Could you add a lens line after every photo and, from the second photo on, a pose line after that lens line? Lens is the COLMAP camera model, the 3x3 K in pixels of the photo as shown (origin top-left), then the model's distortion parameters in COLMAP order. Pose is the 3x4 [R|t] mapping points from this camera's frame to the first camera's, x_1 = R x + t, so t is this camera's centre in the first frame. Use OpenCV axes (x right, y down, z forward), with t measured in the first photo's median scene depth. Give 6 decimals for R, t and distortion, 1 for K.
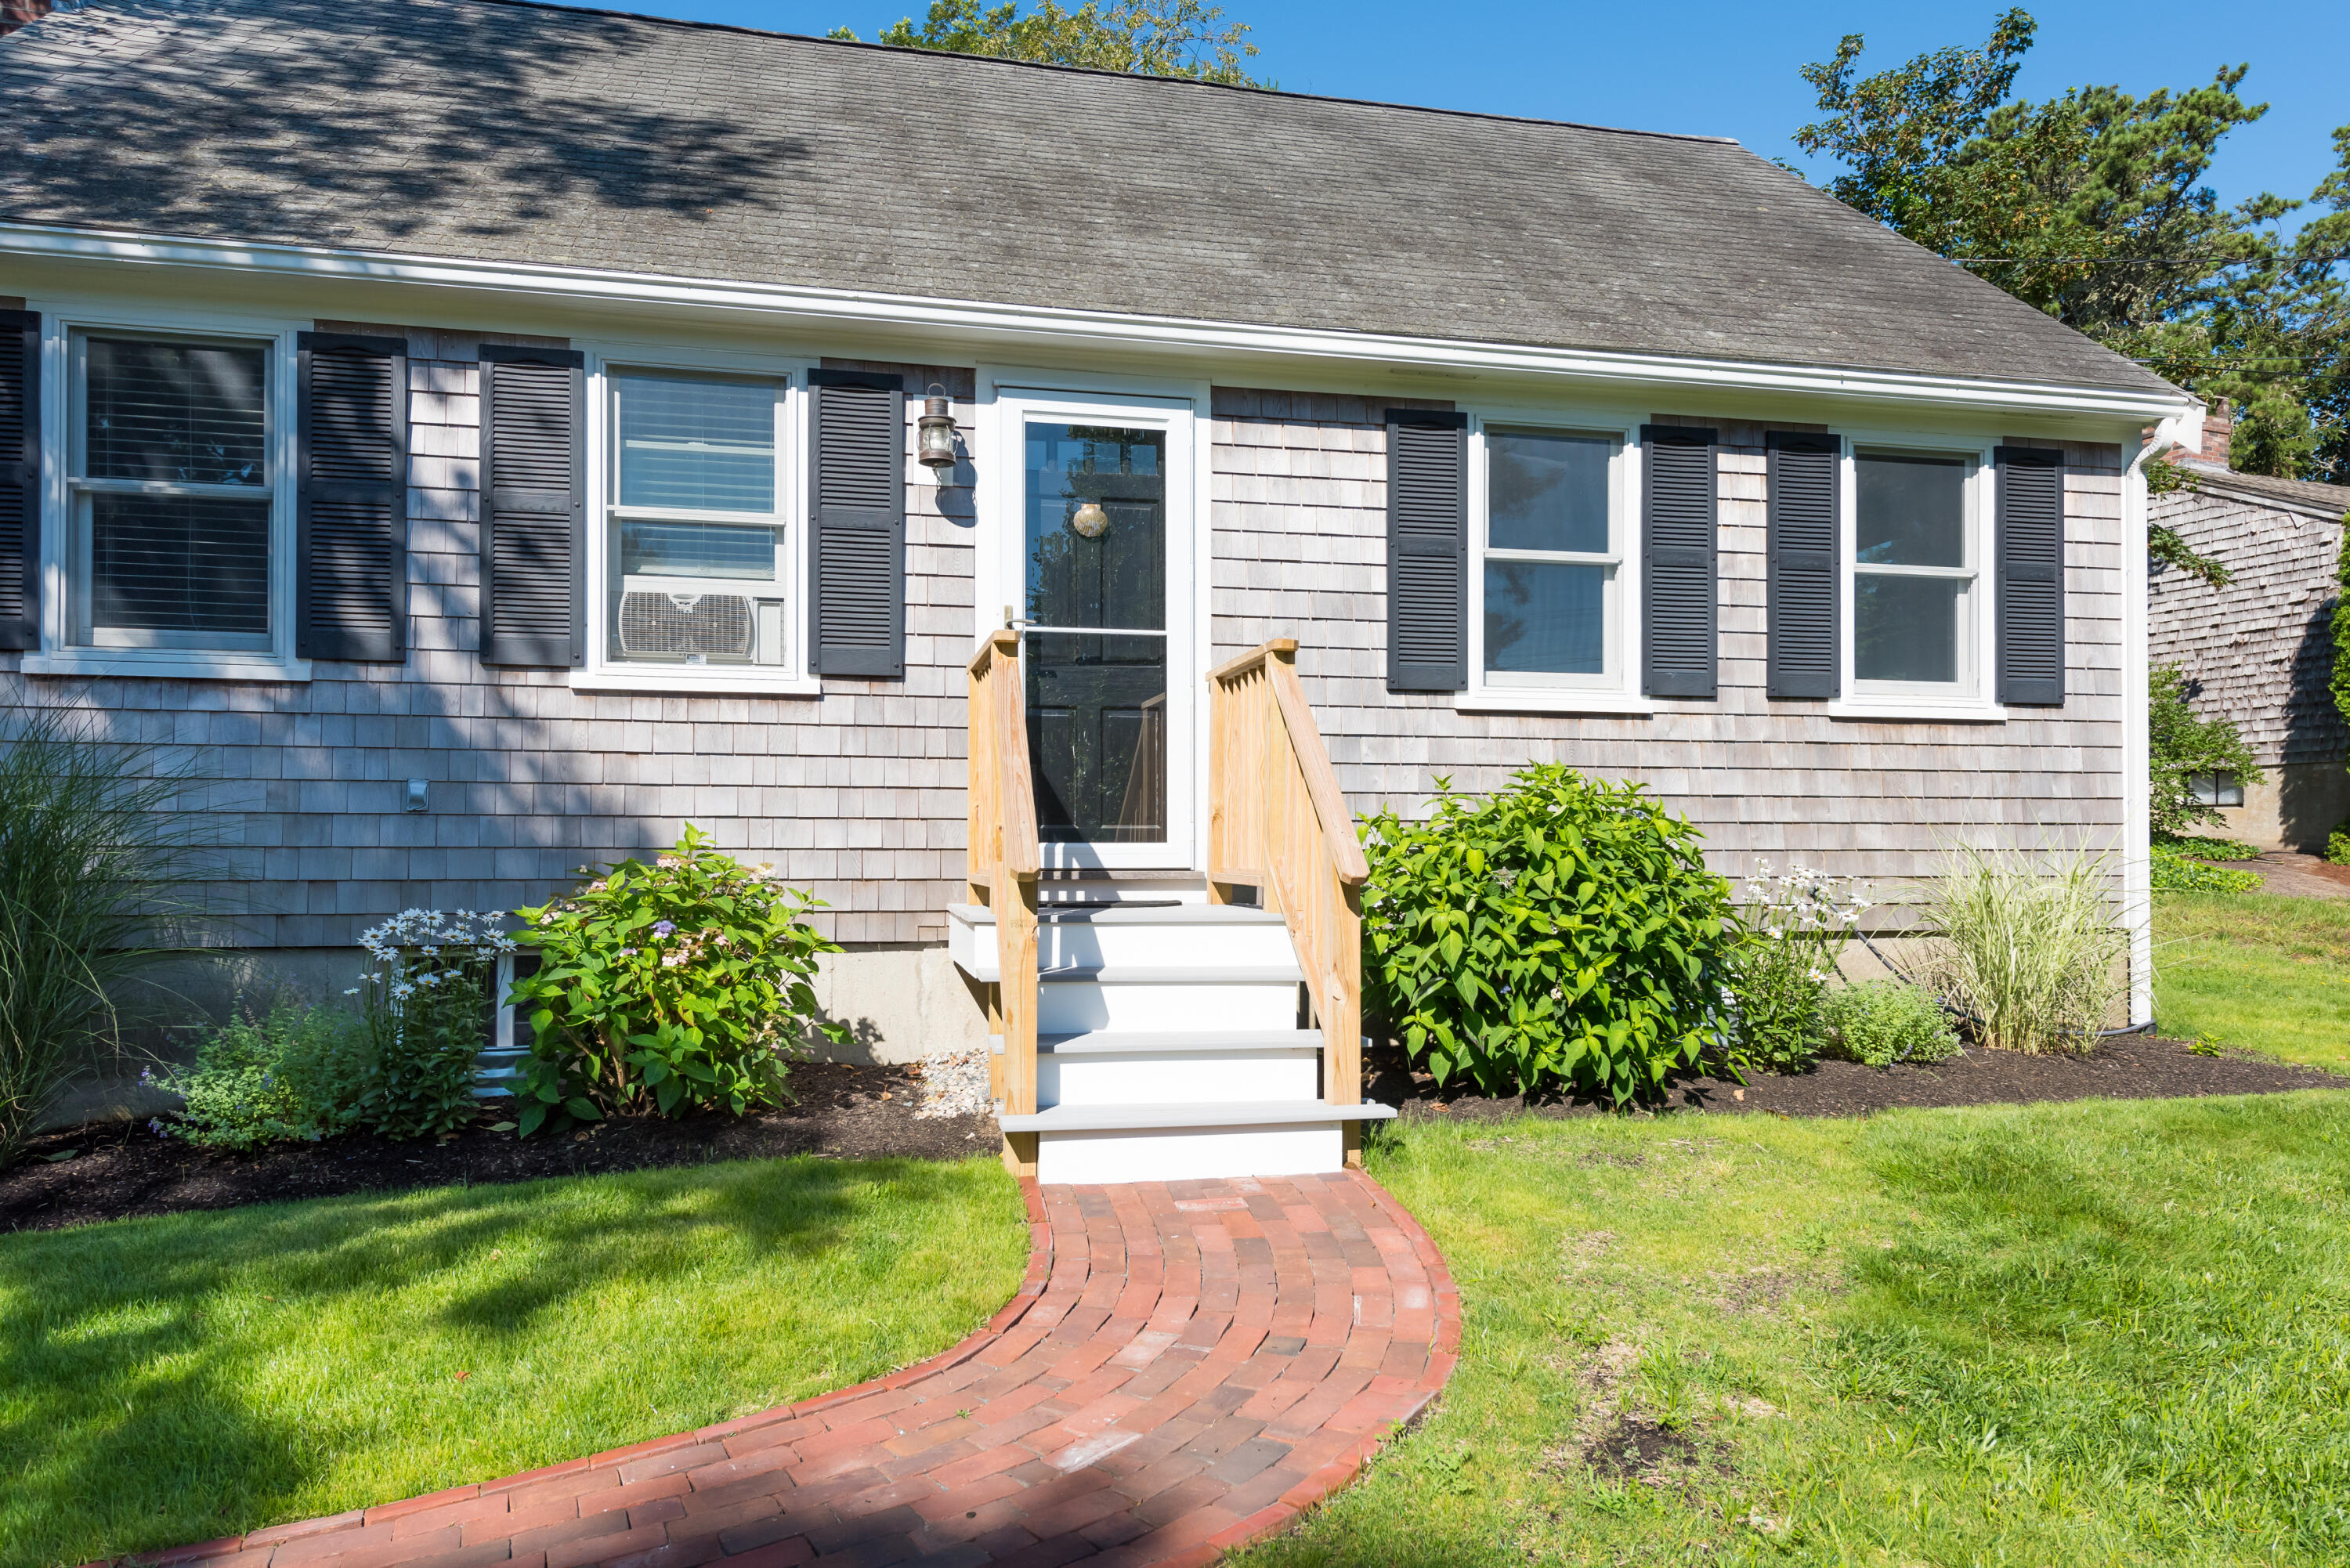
lens RADIAL K [[1600.2, 0, 1175.6], [0, 1600.2, 835.6], [0, 0, 1]] dist [0.020460, -0.006444]
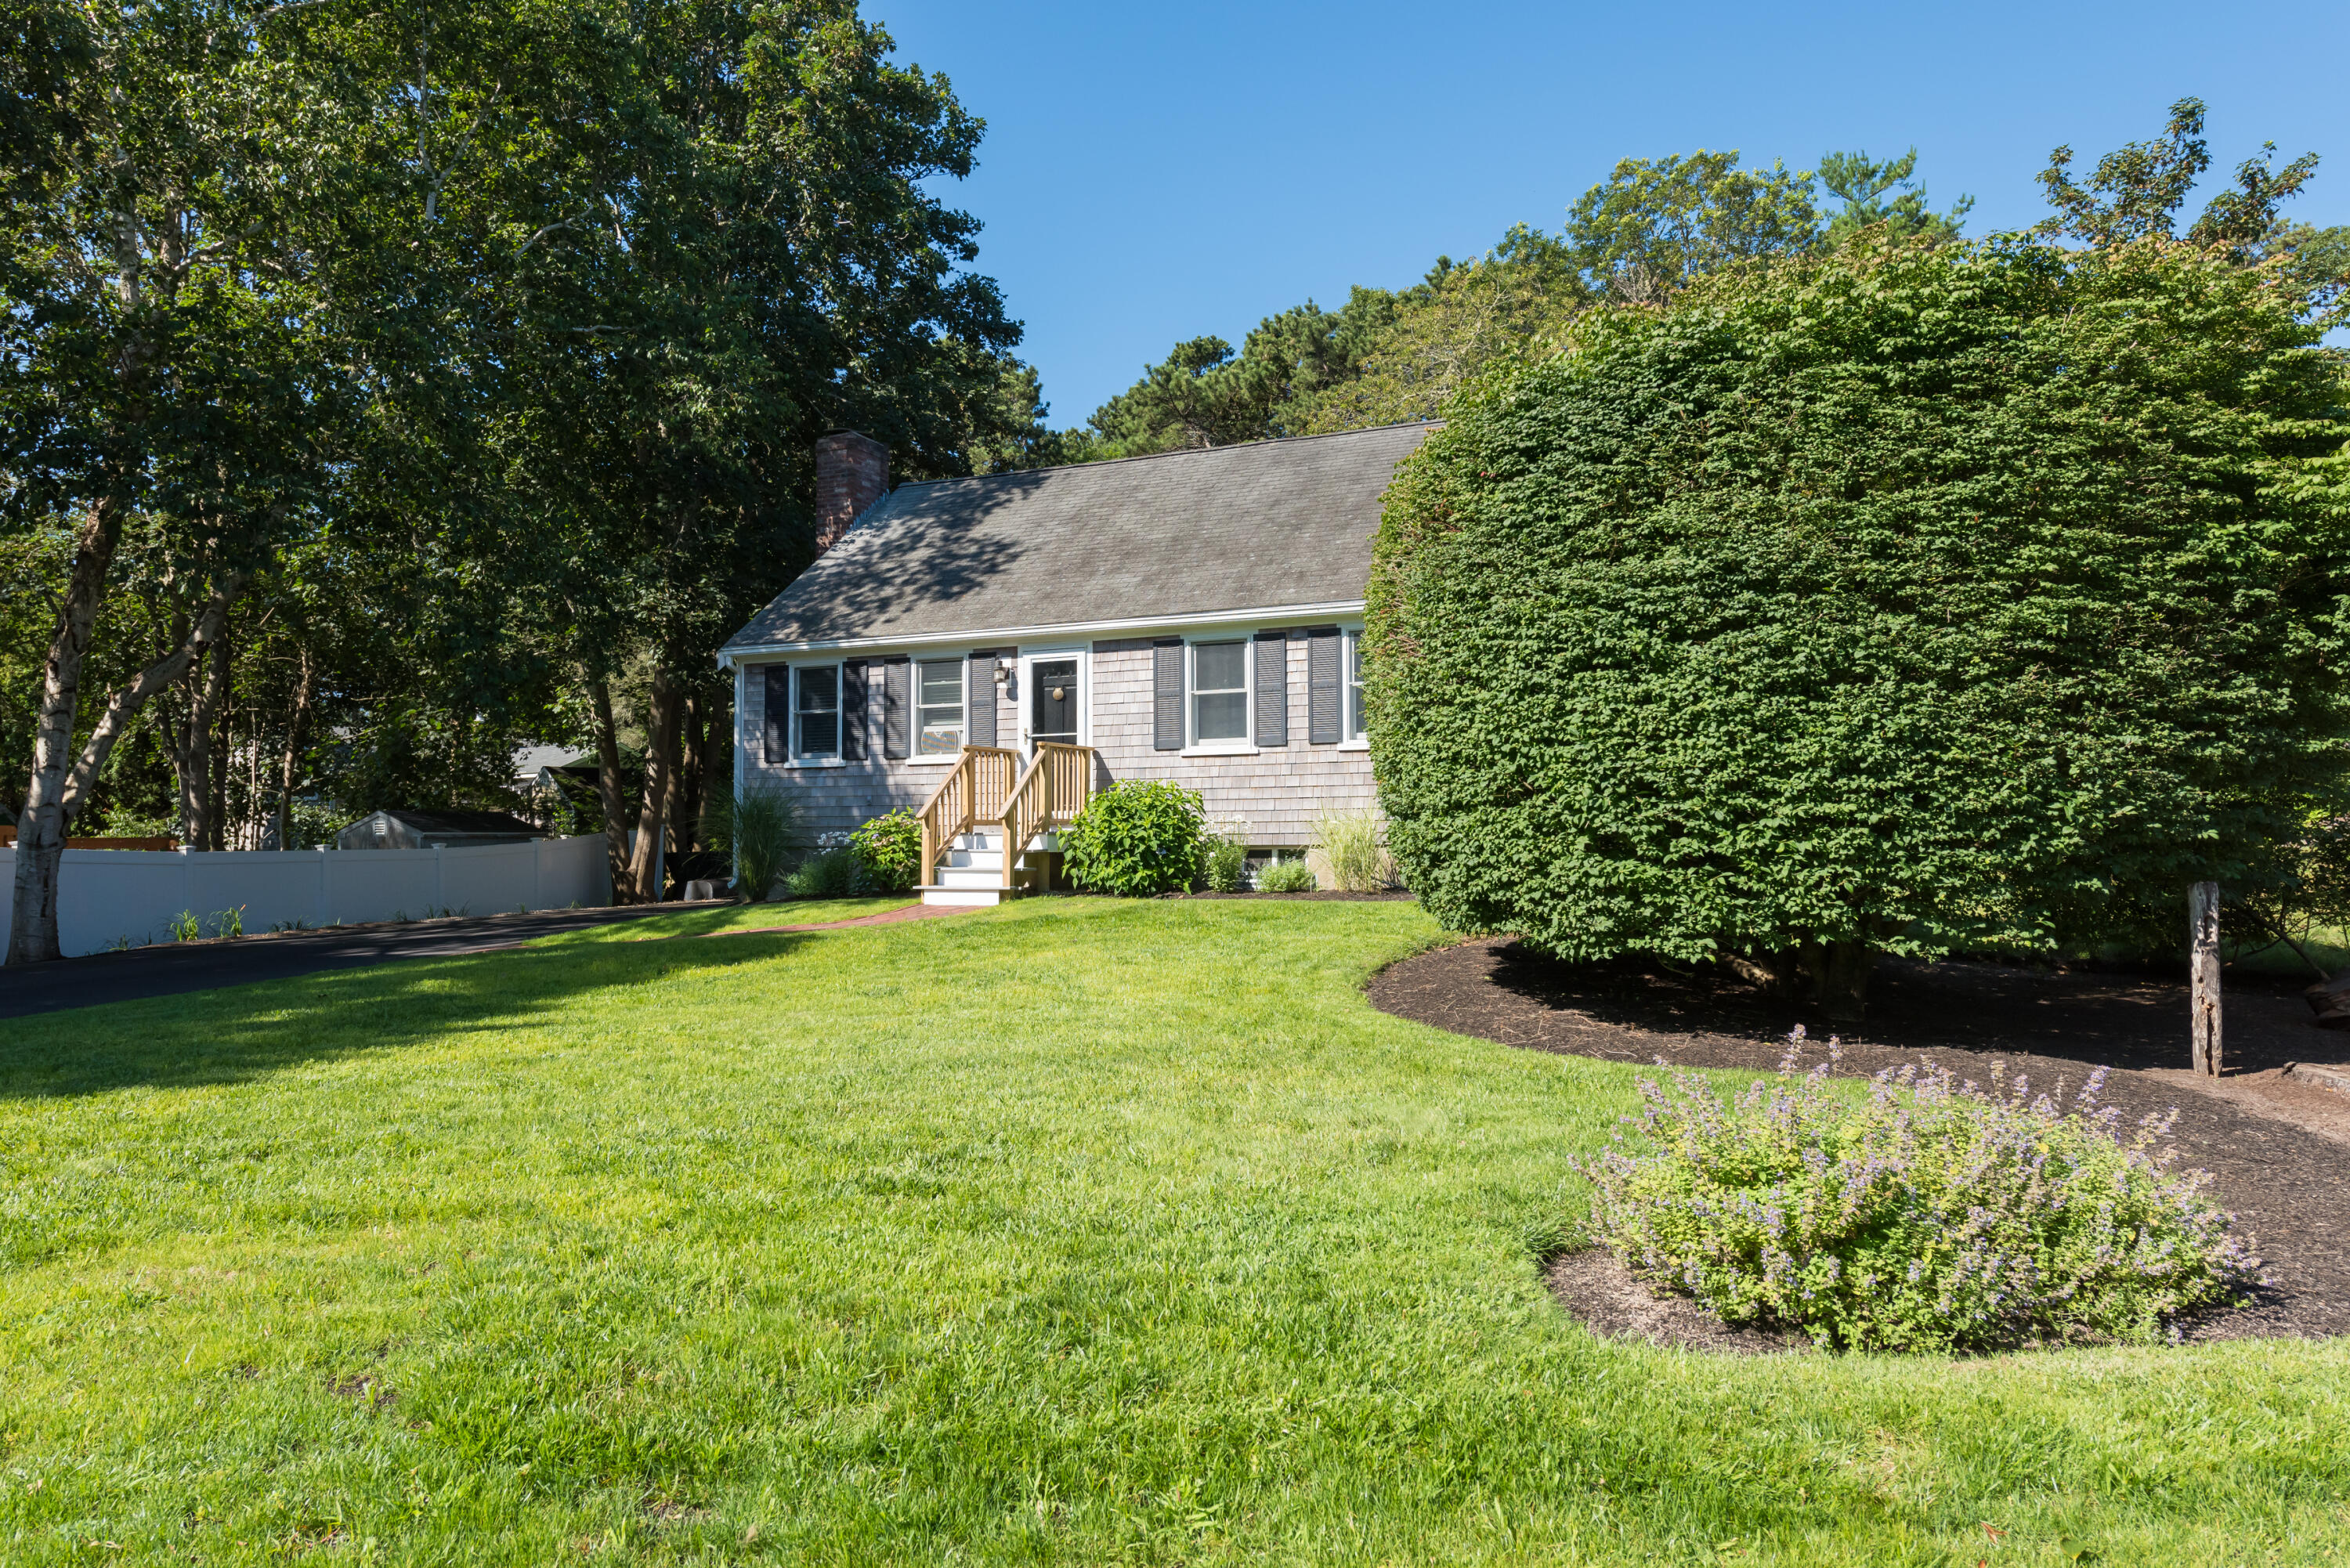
lens RADIAL K [[1543.1, 0, 1144.1], [0, 1543.1, 782.0], [0, 0, 1]] dist [0.022836, -0.005166]
pose [[0.777943, -0.031109, -0.627564, 1.677612], [0.010959, 0.999293, -0.035951, 0.049695], [0.628239, 0.021090, 0.777735, -0.940359]]
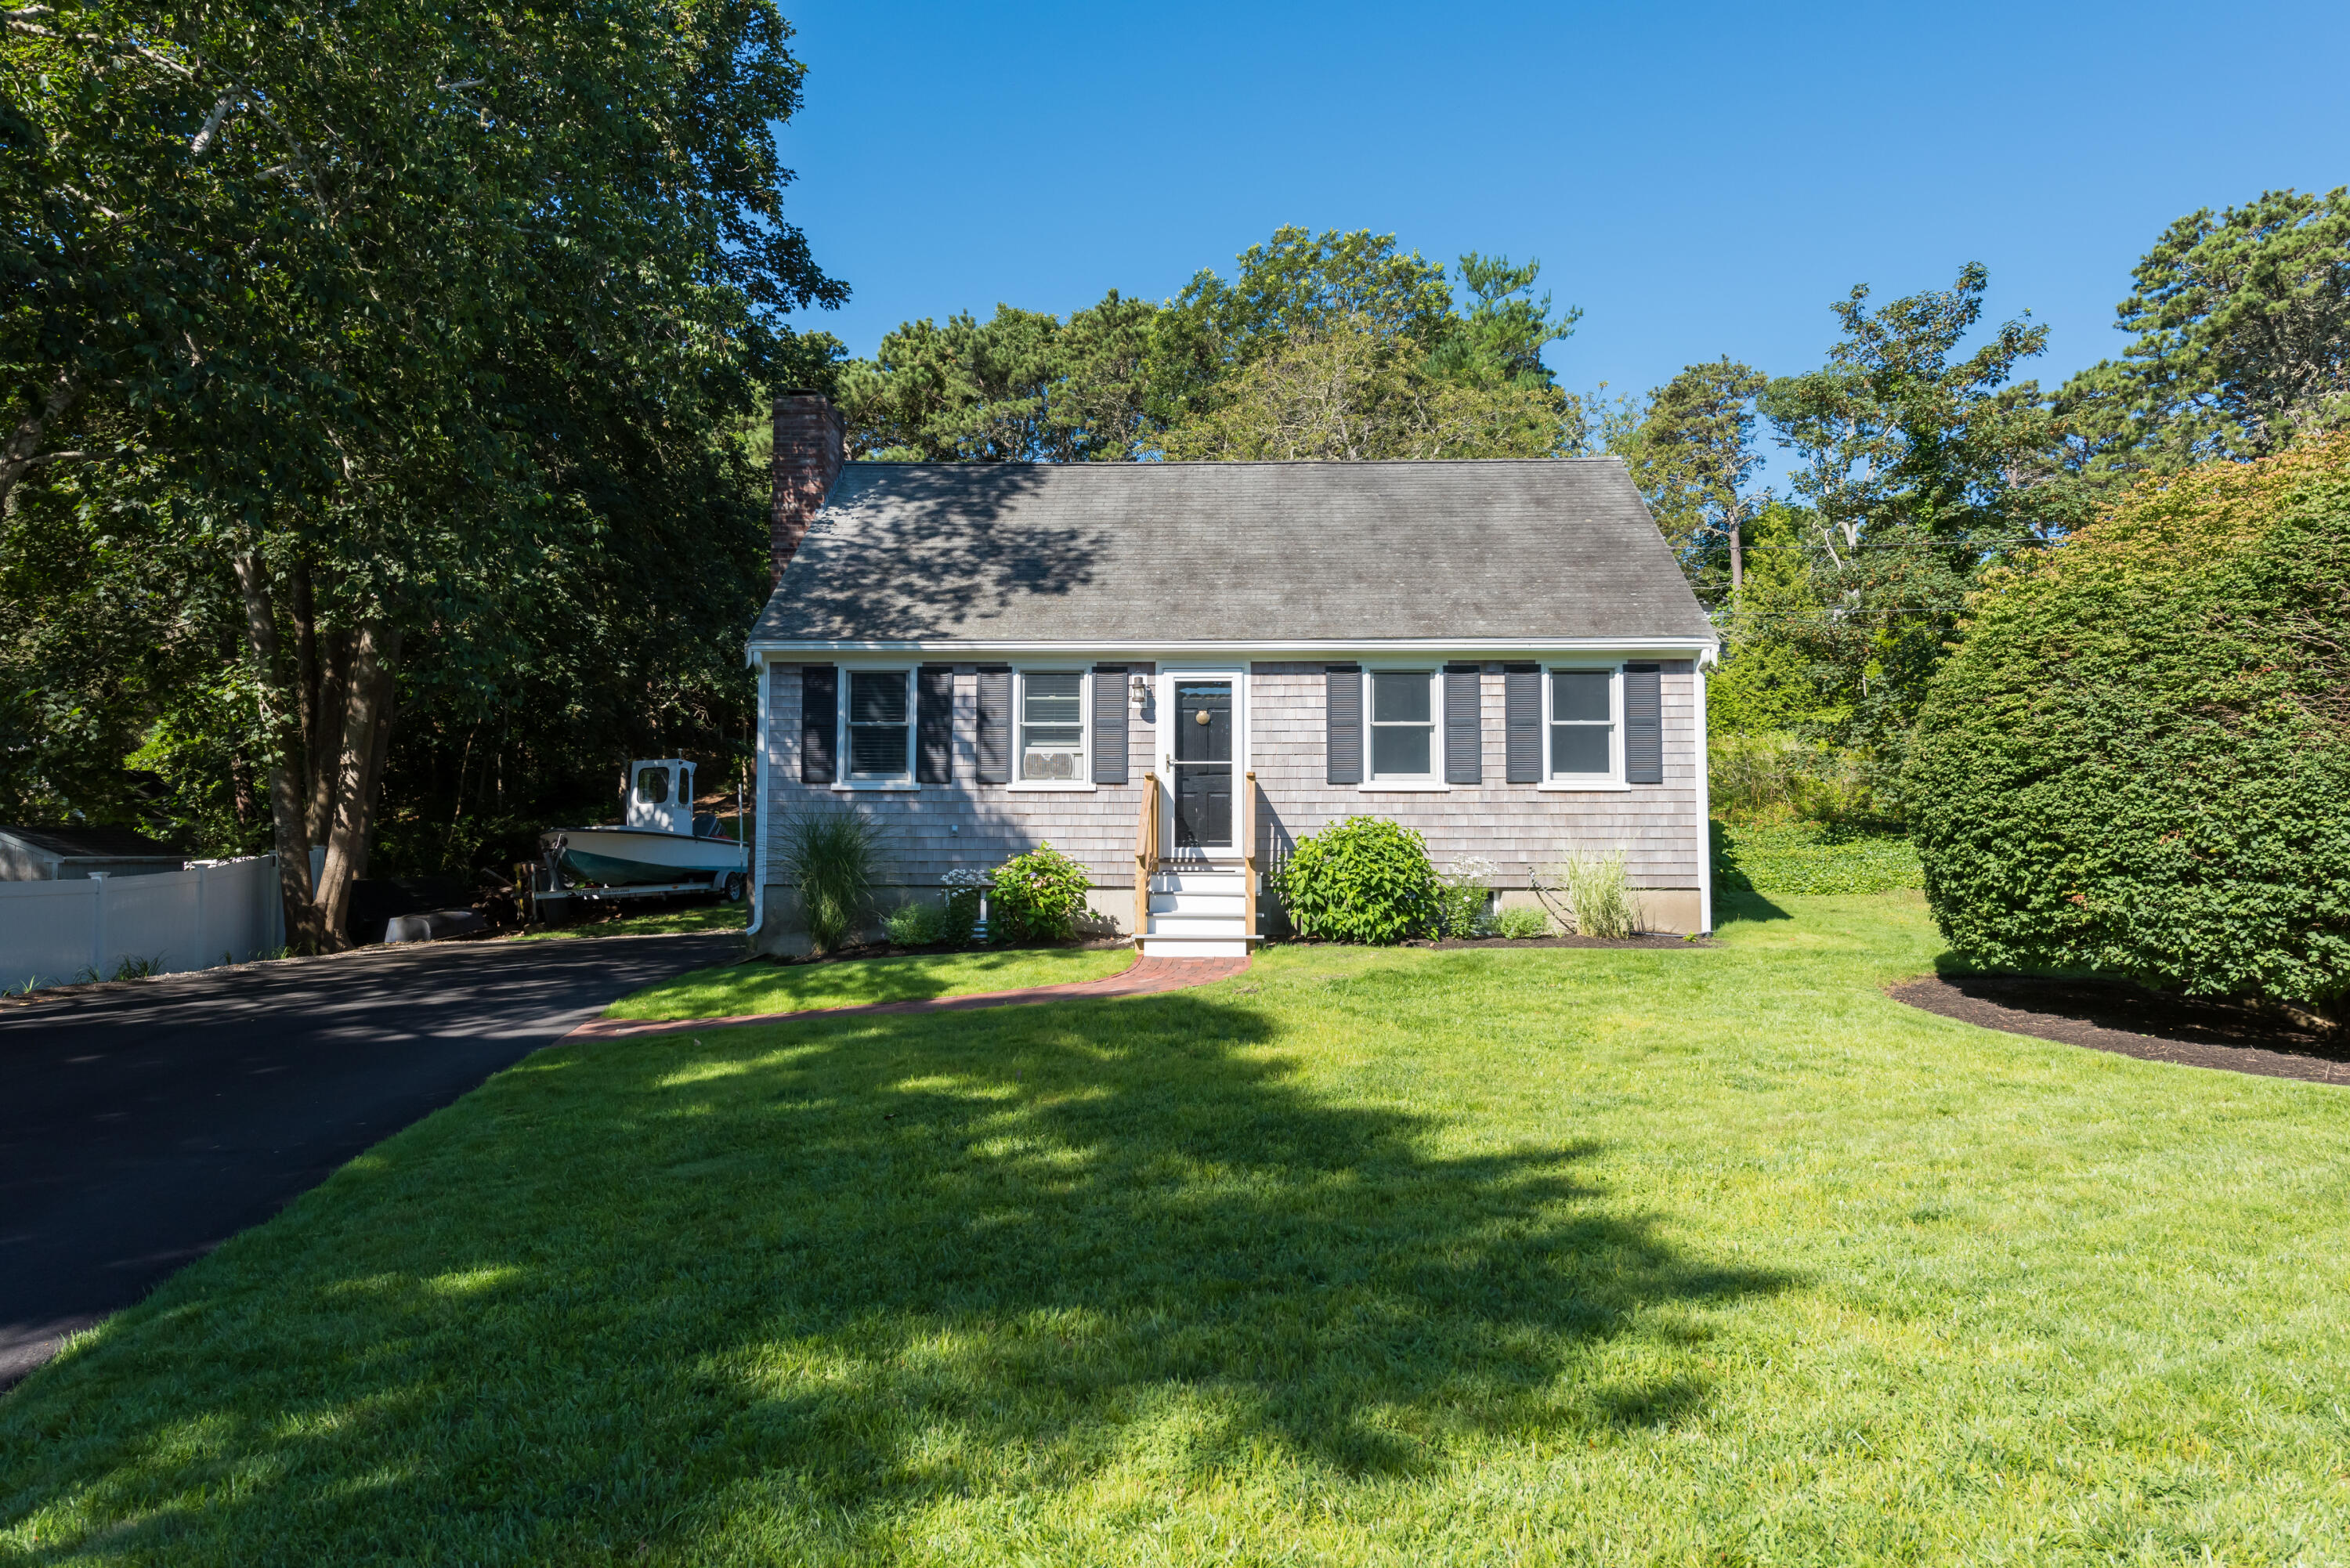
lens RADIAL K [[1533.4, 0, 1145.4], [0, 1533.4, 778.5], [0, 0, 1]] dist [0.005164, -0.000363]
pose [[0.960521, -0.015034, -0.277800, 0.508135], [0.001643, 0.998828, -0.048372, 0.011891], [0.278201, 0.046006, 0.959420, -1.270223]]
